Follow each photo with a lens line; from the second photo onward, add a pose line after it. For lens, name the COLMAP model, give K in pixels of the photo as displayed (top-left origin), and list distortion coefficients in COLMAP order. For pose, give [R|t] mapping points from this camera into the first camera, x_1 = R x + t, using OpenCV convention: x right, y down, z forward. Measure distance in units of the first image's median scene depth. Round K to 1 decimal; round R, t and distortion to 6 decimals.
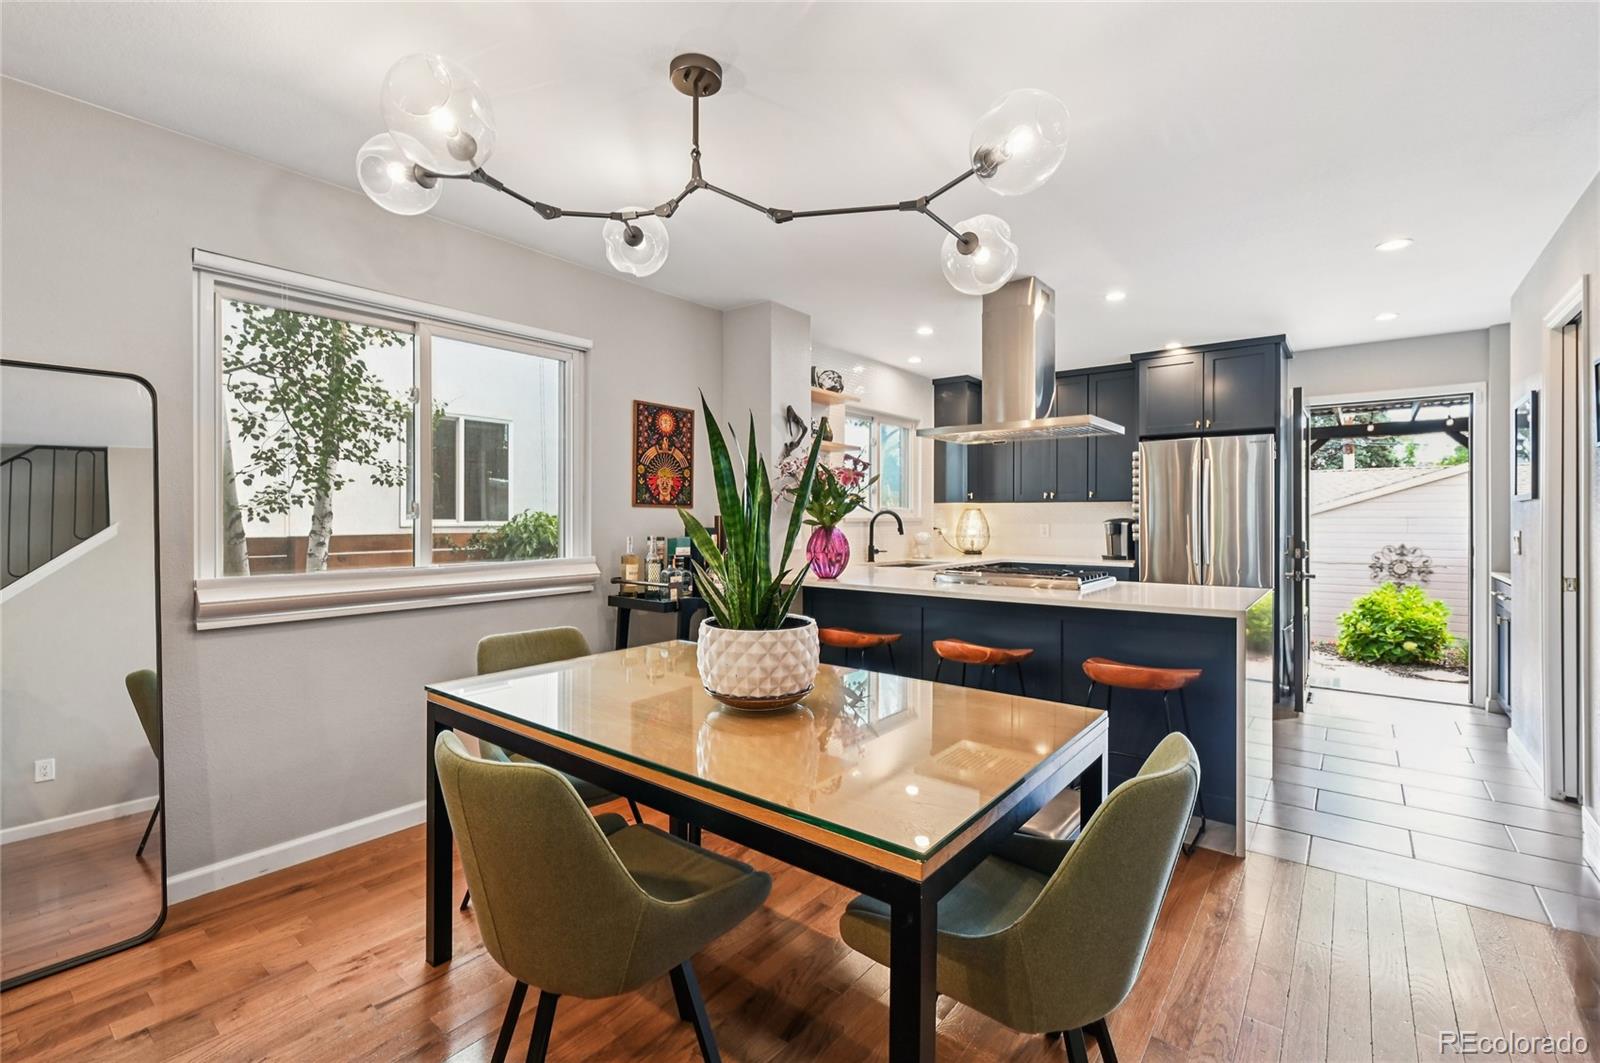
lens RADIAL K [[720.2, 0, 792.1], [0, 720.2, 521.7], [0, 0, 1]] dist [-0.001892, -0.000242]
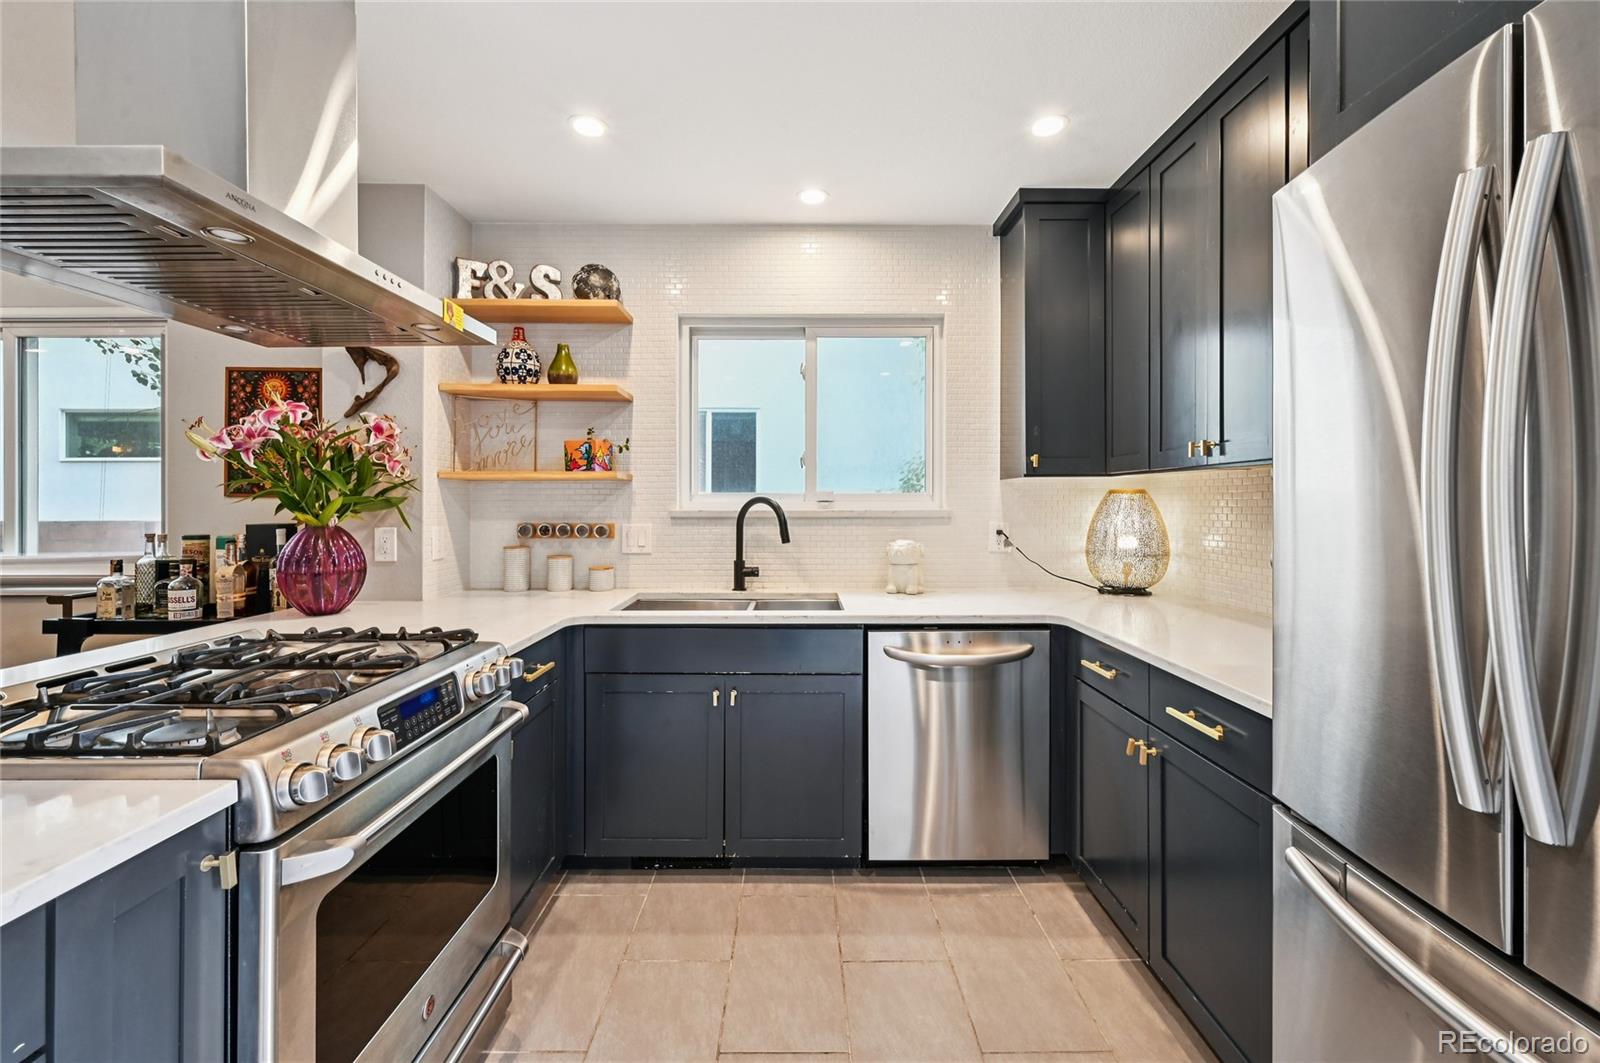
lens RADIAL K [[665.2, 0, 793.9], [0, 665.2, 511.5], [0, 0, 1]] dist [-0.001013, 0.000042]
pose [[0.619116, 0.003712, -0.785291, 0.620377], [-0.004667, 0.999989, 0.001047, -0.006338], [0.785286, 0.003017, 0.619126, 0.827718]]
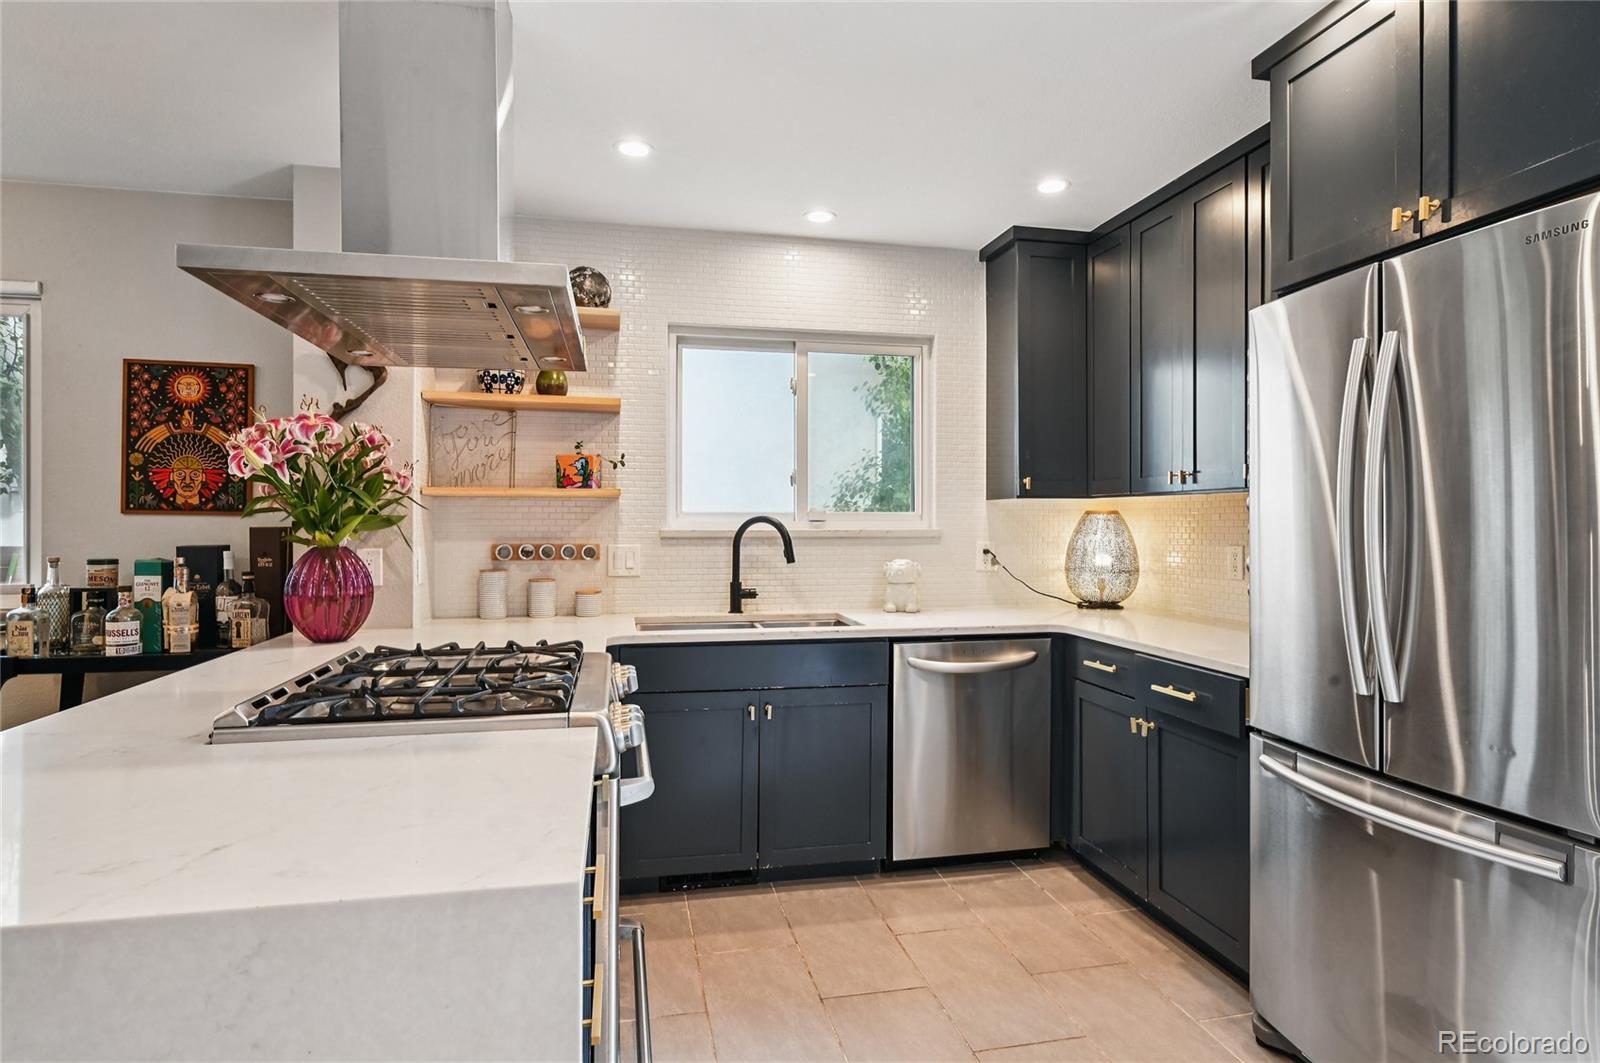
lens RADIAL K [[889.3, 0, 800.0], [0, 889.3, 531.5], [0, 0, 1]] dist [-0.004641, -0.000878]
pose [[0.772110, 0.002394, -0.635484, 0.652716], [-0.004185, 0.999990, -0.001318, -0.004466], [0.635475, 0.003678, 0.772113, 0.602643]]
